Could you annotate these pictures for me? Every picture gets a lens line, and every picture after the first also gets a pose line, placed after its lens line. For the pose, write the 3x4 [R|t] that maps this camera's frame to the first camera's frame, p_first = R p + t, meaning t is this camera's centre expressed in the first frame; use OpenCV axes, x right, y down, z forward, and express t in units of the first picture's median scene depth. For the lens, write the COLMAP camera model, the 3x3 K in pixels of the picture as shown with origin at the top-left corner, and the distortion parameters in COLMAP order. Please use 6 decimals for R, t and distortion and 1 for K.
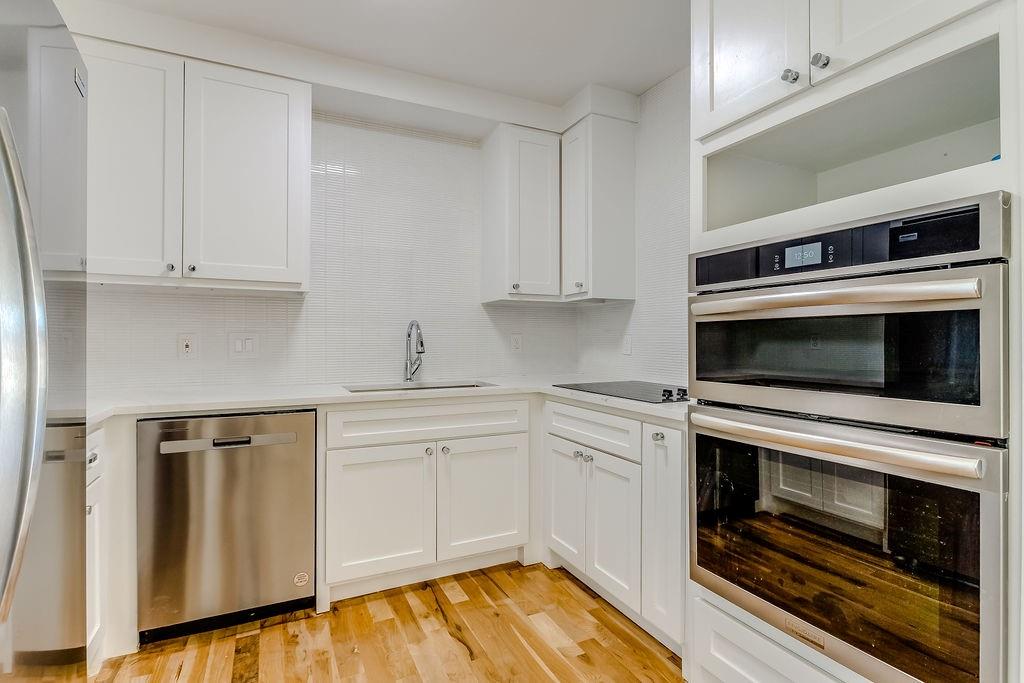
lens RADIAL K [[493.0, 0, 511.2], [0, 493.0, 339.3], [0, 0, 1]] dist [0.013938, -0.007949]
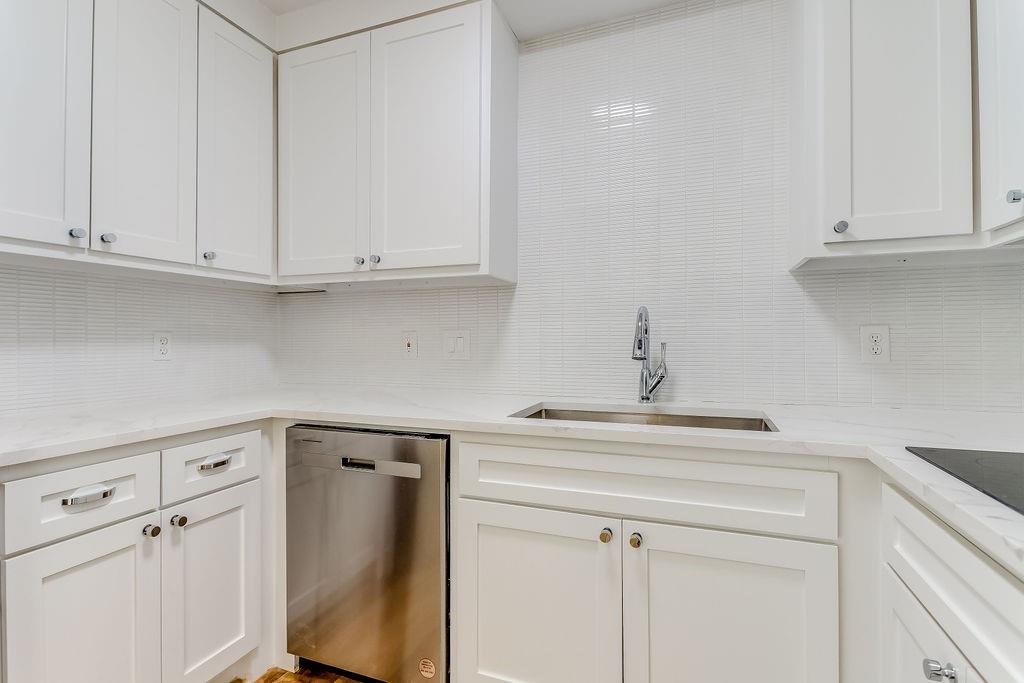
lens RADIAL K [[493.0, 0, 506.9], [0, 493.0, 334.0], [0, 0, 1]] dist [0.013938, -0.007949]
pose [[0.690378, -0.006886, -0.723416, 0.163495], [0.006064, 0.999975, -0.003731, -0.002088], [0.723423, -0.001811, 0.690403, 0.514477]]
